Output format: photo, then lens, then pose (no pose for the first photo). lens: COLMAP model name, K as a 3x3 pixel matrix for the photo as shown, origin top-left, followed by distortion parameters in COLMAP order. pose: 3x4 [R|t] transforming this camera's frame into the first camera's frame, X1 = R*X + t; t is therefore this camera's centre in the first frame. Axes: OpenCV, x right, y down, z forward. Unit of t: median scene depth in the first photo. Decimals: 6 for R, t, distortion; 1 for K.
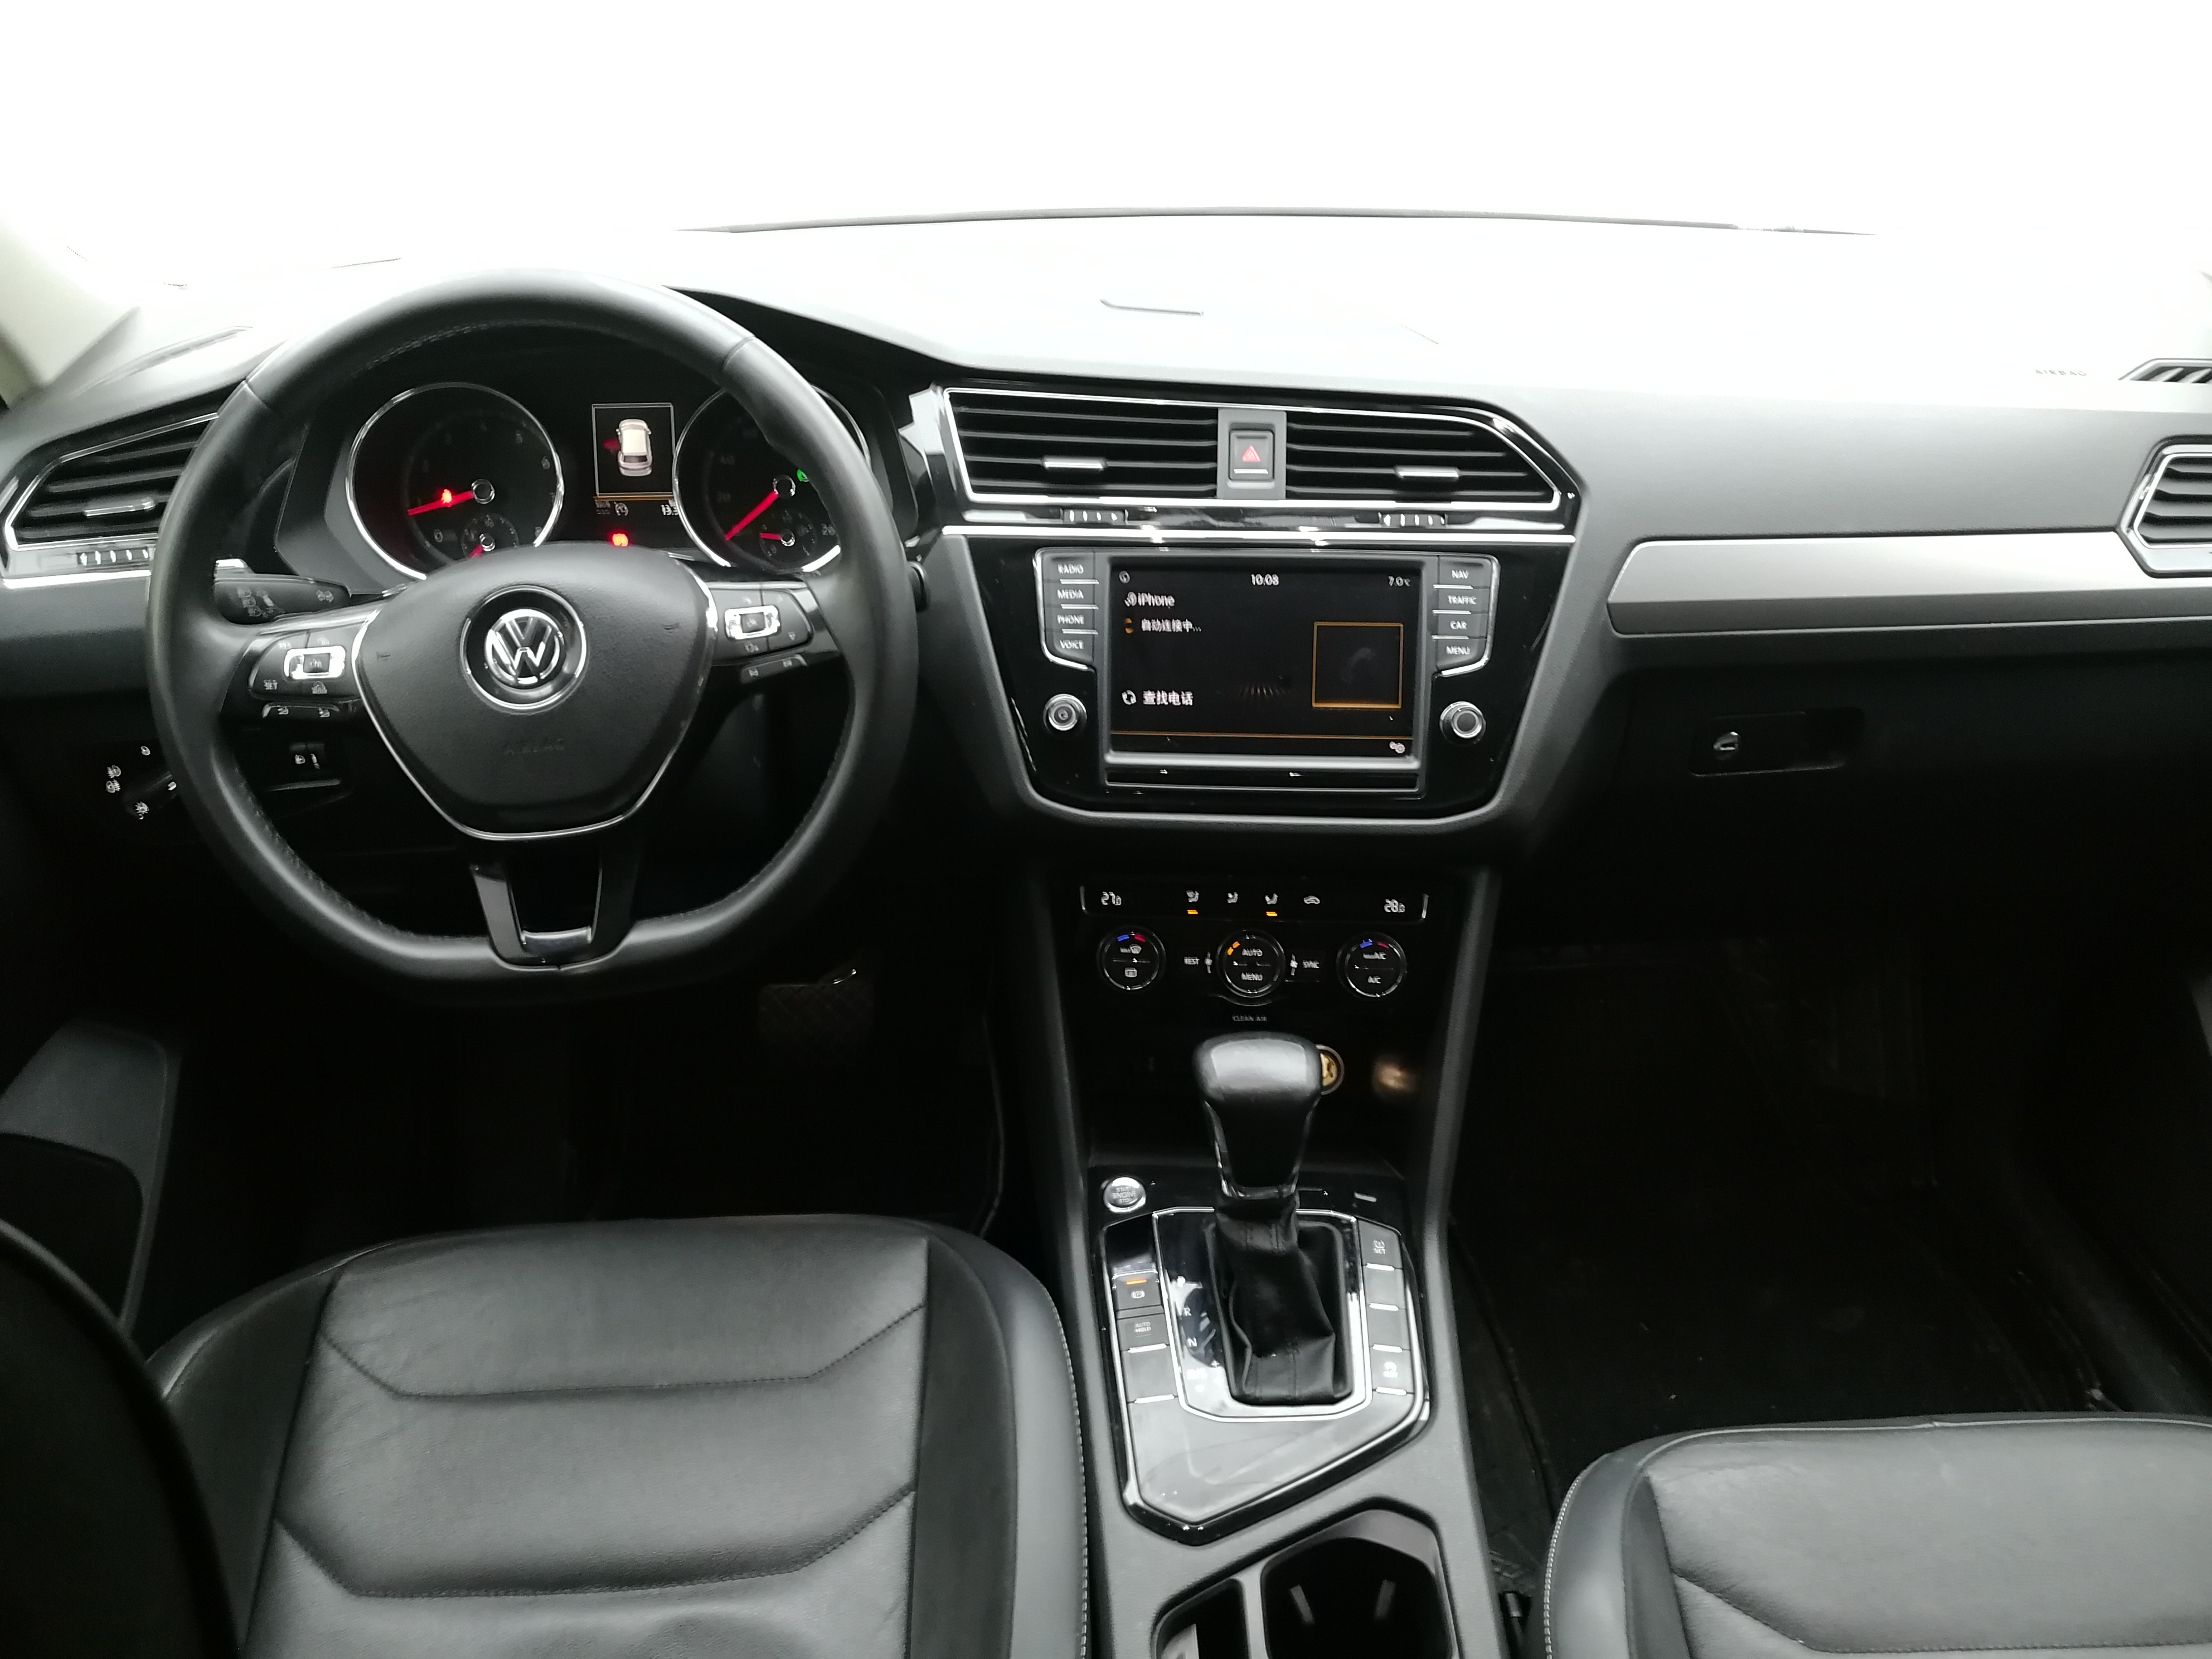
lens RADIAL K [[1757.1, 0, 1120.6], [0, 1757.1, 872.0], [0, 0, 1]] dist [0.117173, -0.268131]
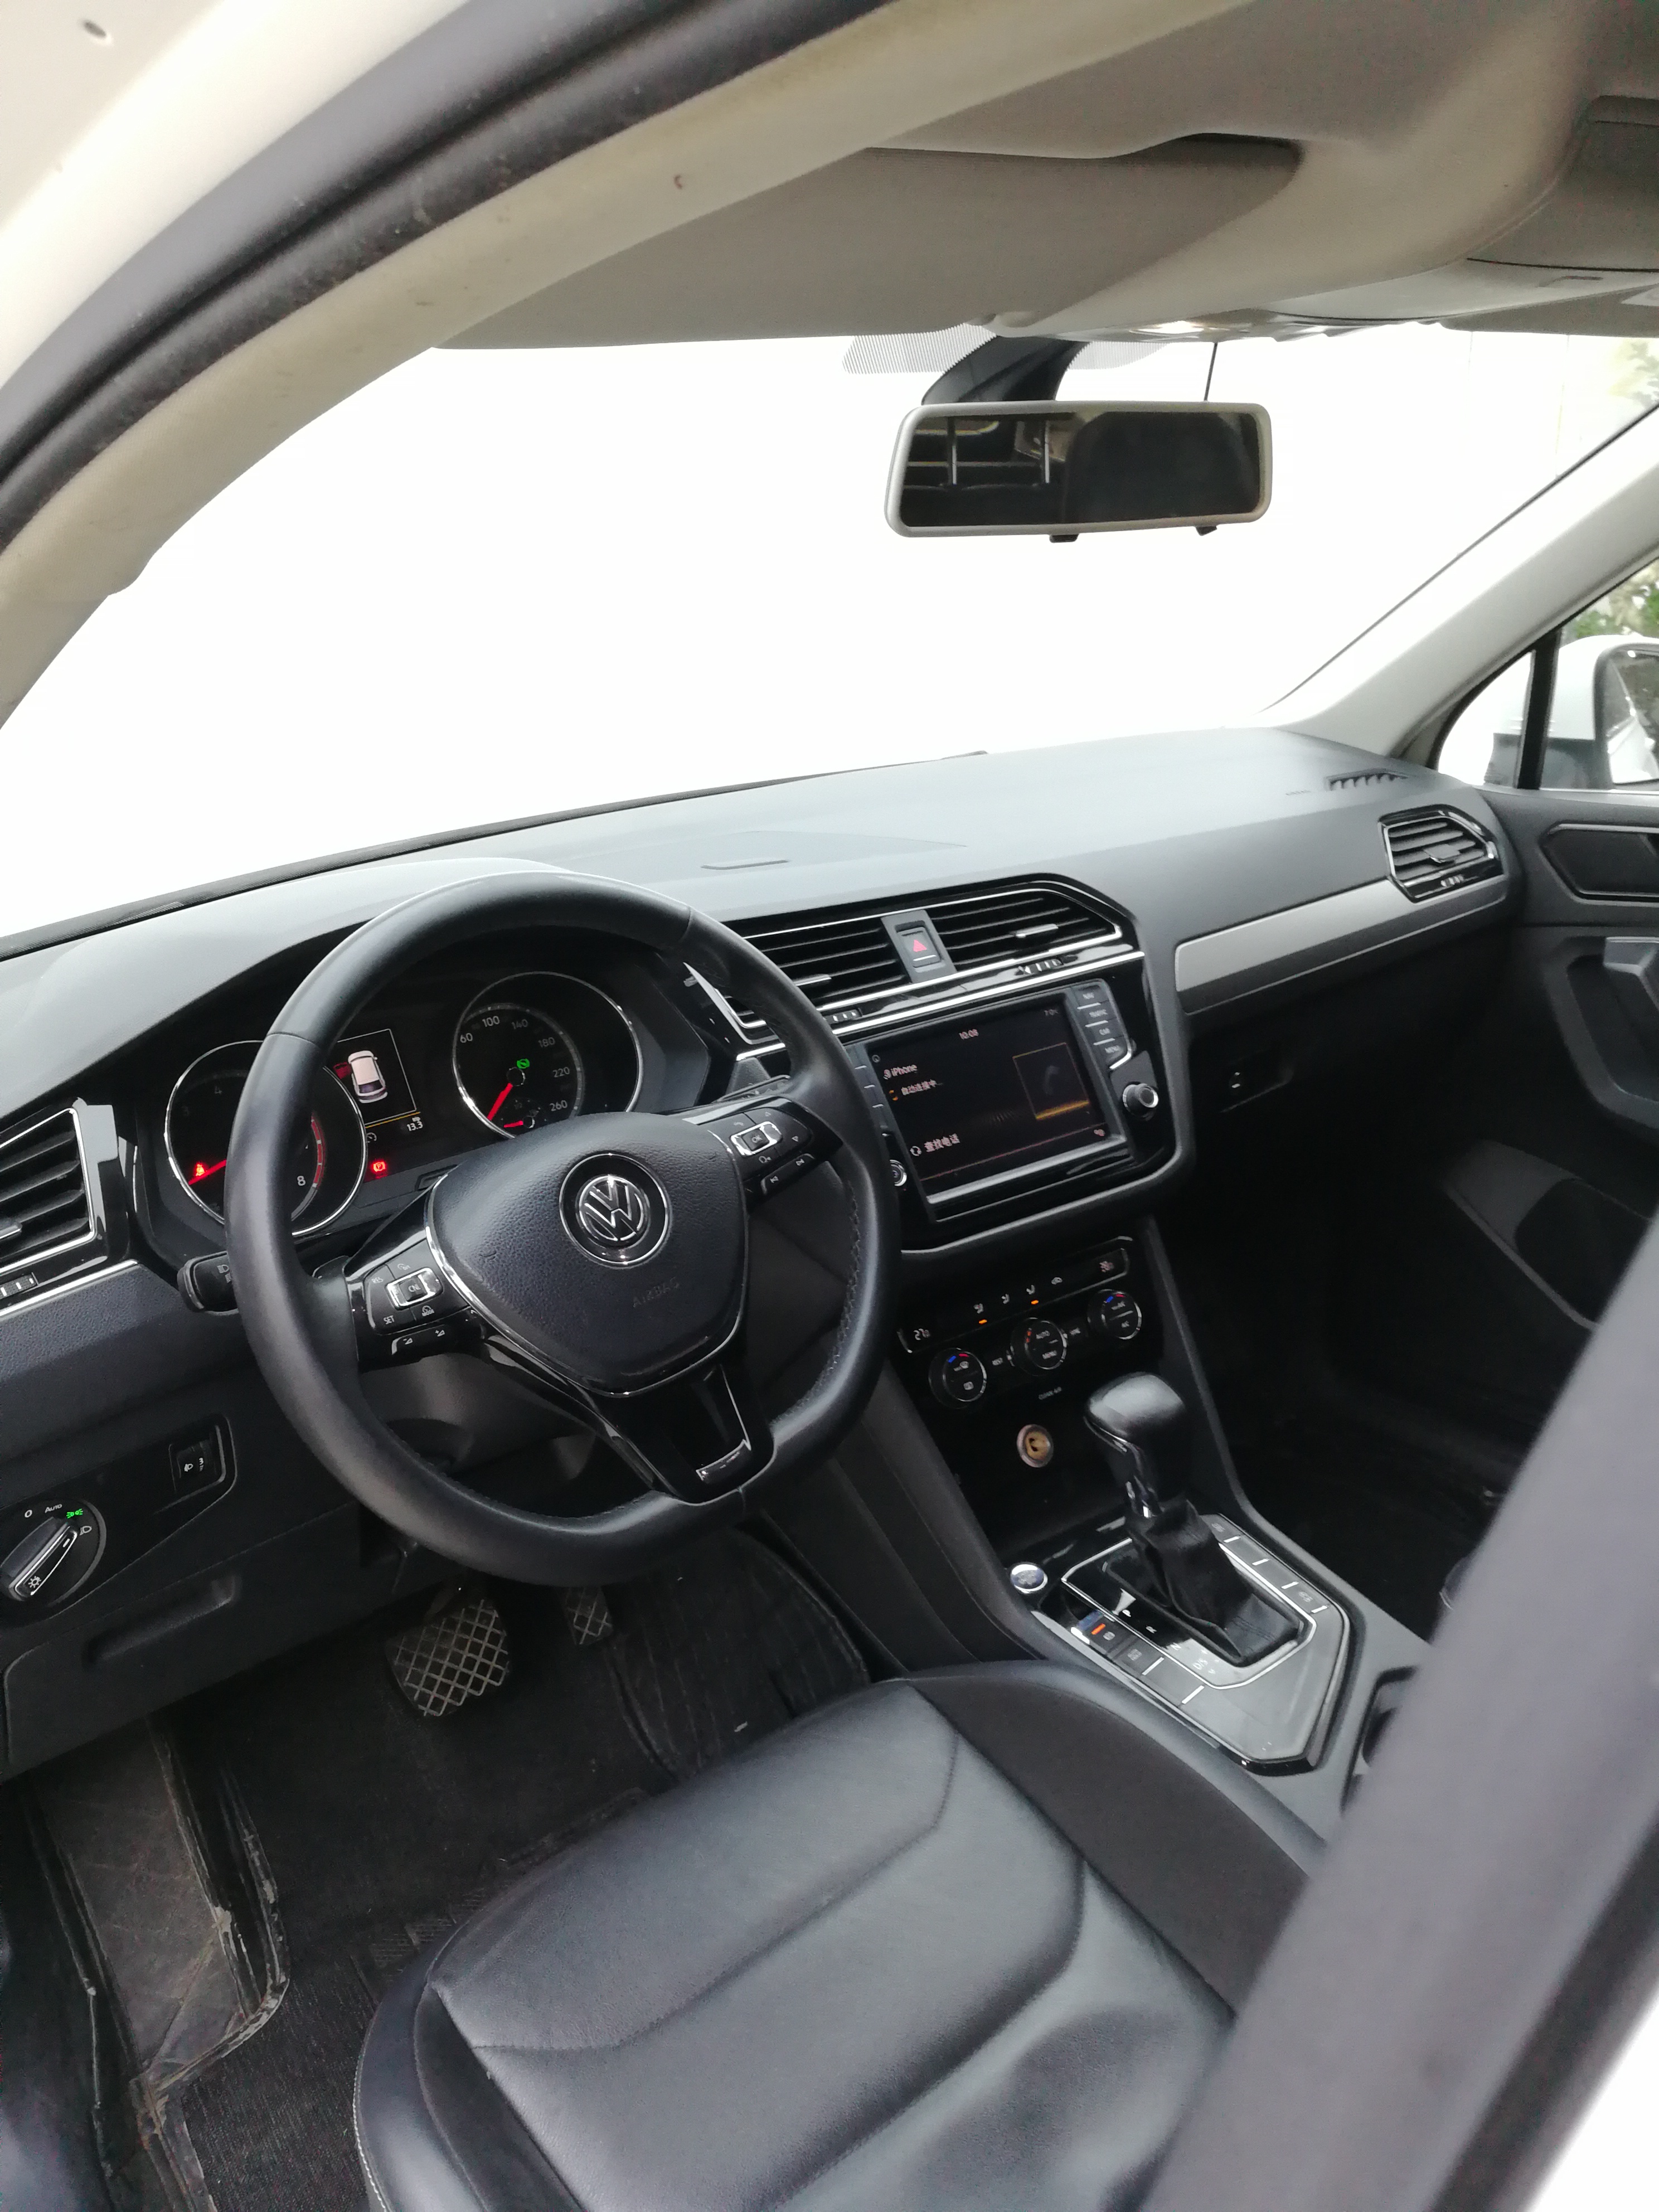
lens RADIAL K [[1778.3, 0, 829.5], [0, 1778.3, 1106.0], [0, 0, 1]] dist [0.033823, 0.001094]
pose [[0.799803, -0.242217, 0.549223, -0.694629], [0.357855, 0.926999, -0.112302, -0.014248], [-0.481928, 0.286362, 0.828096, 0.030111]]
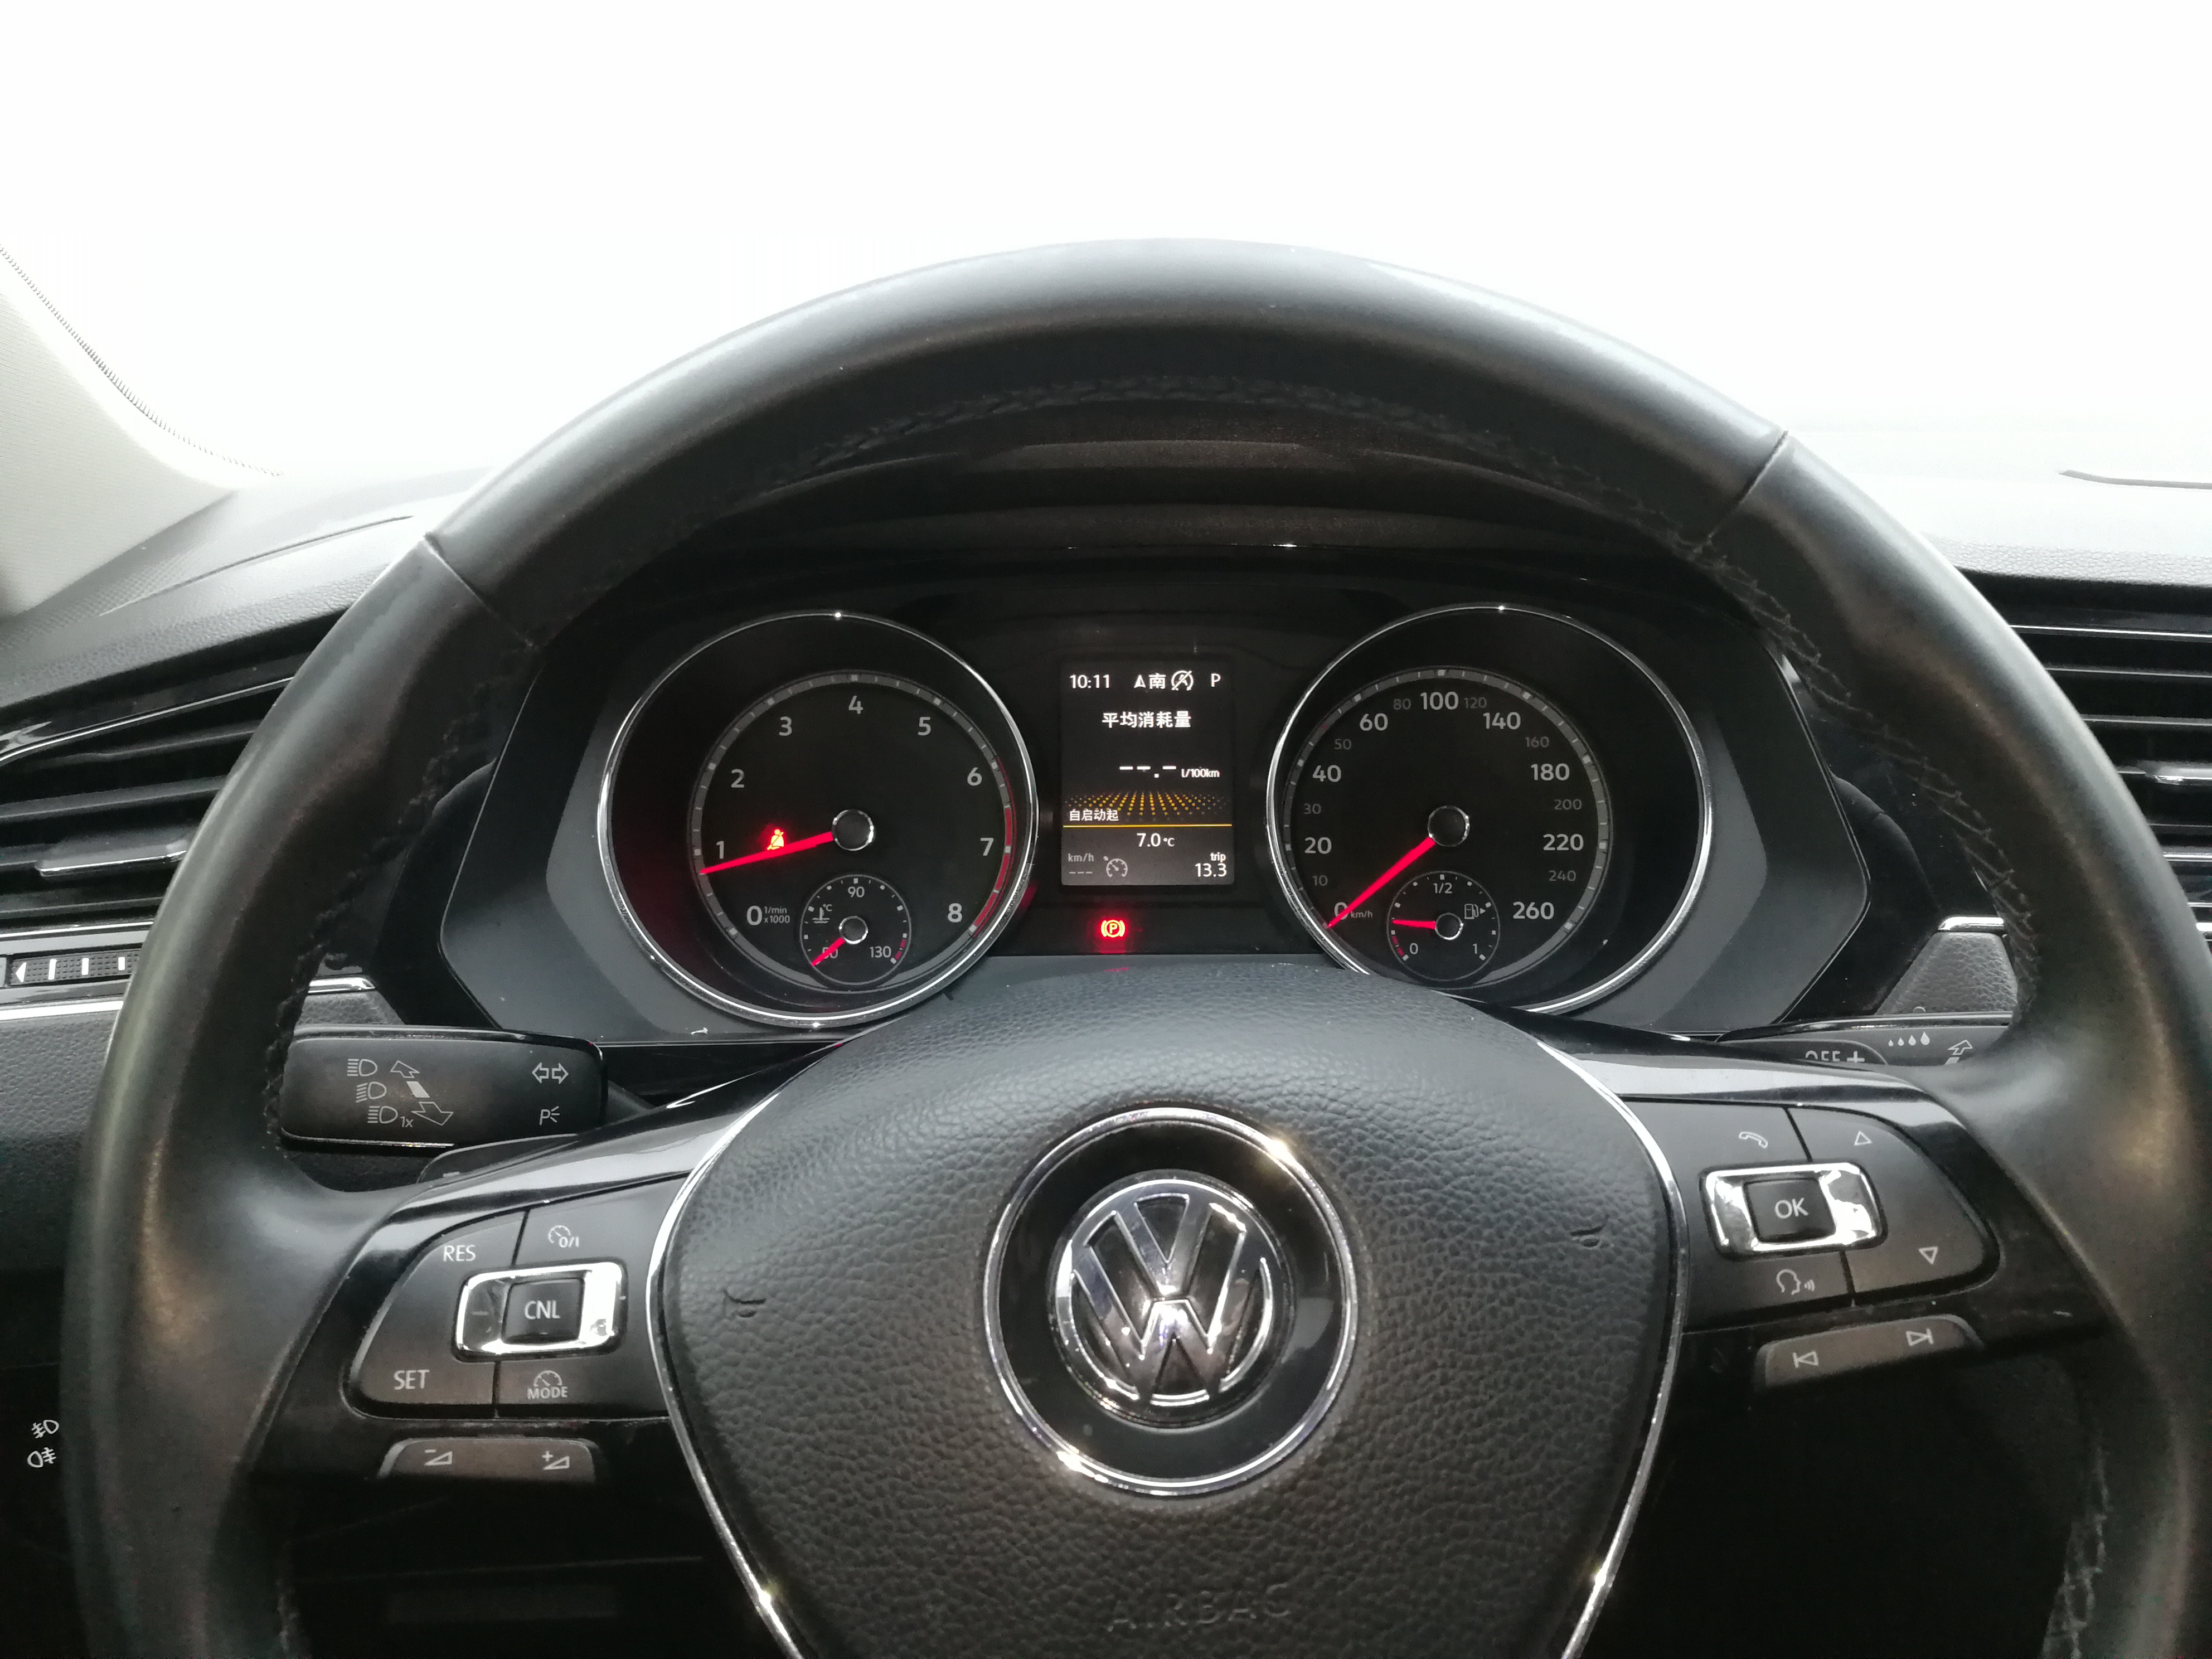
lens RADIAL K [[1778.3, 0, 1106.5], [0, 1778.3, 752.1], [0, 0, 1]] dist [0.033823, 0.001094]
pose [[0.998655, 0.003518, -0.051721, -0.284847], [-0.016584, 0.966949, -0.254428, -0.119429], [0.049116, 0.254944, 0.965708, 0.559543]]
